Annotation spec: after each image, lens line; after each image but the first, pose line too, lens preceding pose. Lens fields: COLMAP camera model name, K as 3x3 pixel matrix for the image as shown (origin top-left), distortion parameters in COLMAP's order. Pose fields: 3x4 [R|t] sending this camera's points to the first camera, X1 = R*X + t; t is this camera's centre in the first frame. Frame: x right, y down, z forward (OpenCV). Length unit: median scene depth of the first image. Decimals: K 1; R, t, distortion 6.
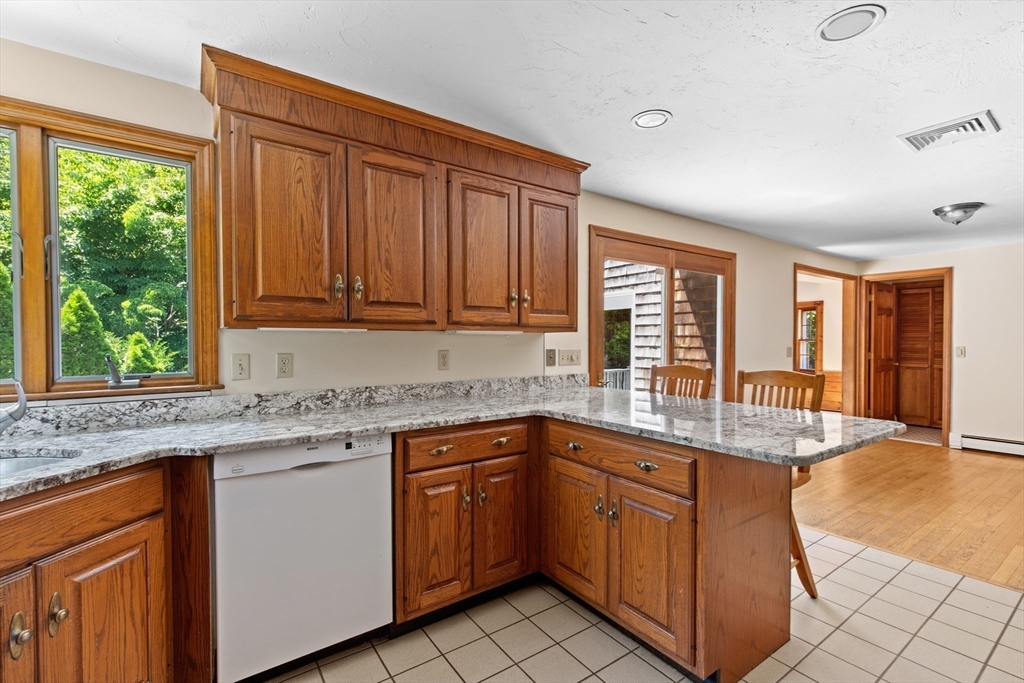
lens RADIAL K [[464.4, 0, 519.4], [0, 464.4, 347.1], [0, 0, 1]] dist [0.012378, -0.001116]
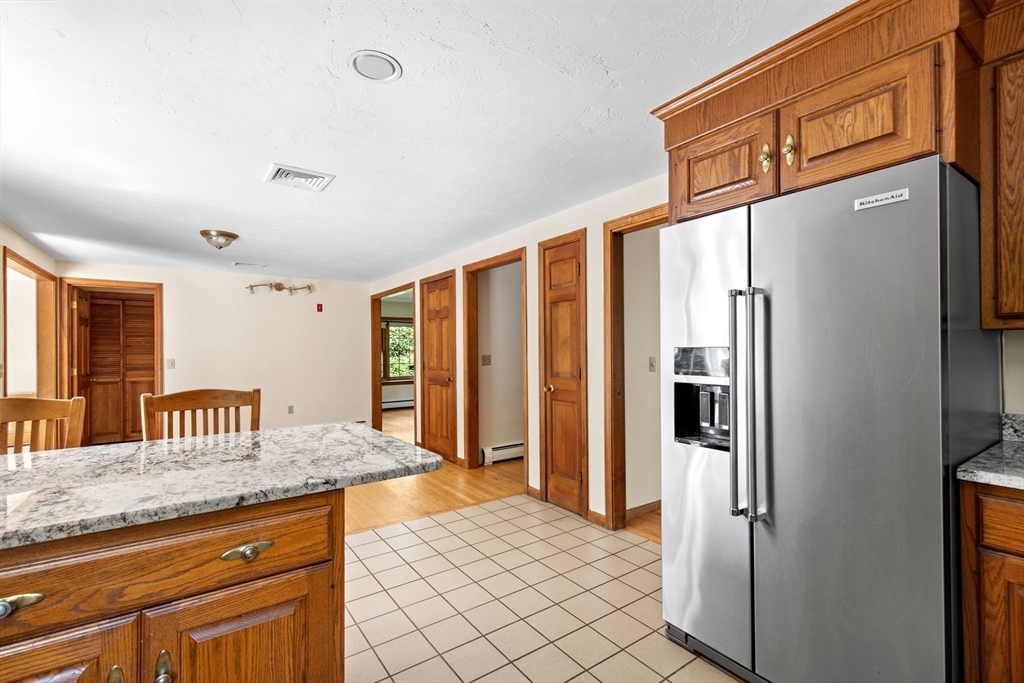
lens RADIAL K [[464.4, 0, 515.7], [0, 464.4, 341.7], [0, 0, 1]] dist [0.012378, -0.001116]
pose [[0.020806, 0.015690, 0.999660, -0.260002], [0.024760, 0.999562, -0.016204, -0.007506], [-0.999477, 0.025089, 0.020409, 0.441845]]
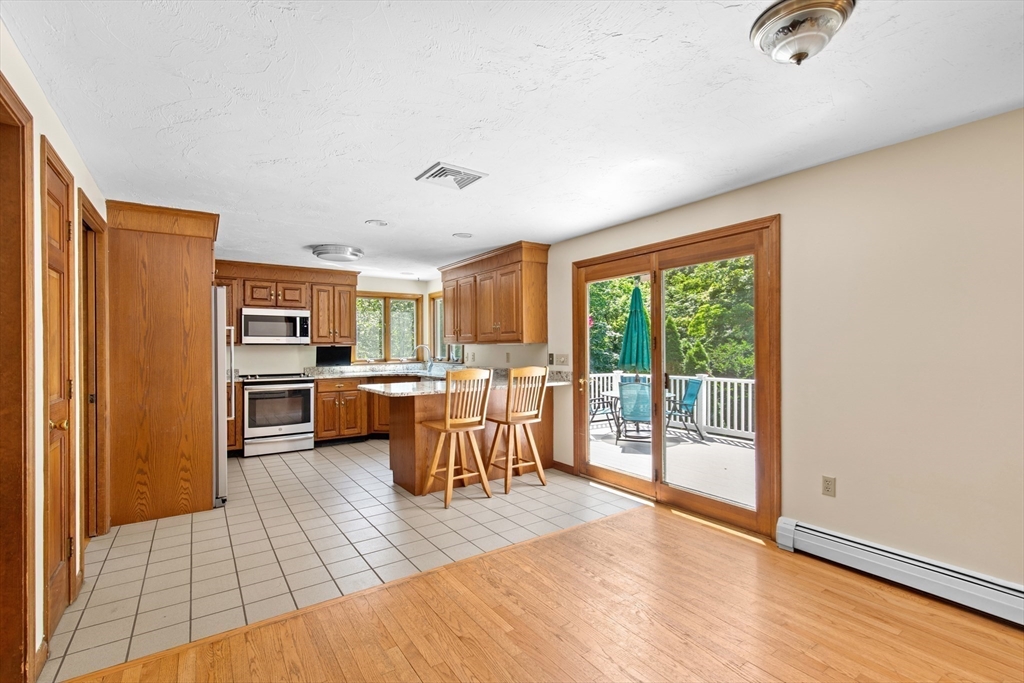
lens RADIAL K [[464.4, 0, 512.9], [0, 464.4, 345.6], [0, 0, 1]] dist [0.012378, -0.001116]
pose [[-0.025142, -0.002246, -0.999681, 2.141175], [-0.006101, 0.999979, -0.002094, -0.024024], [0.999665, 0.006046, -0.025155, 1.216636]]
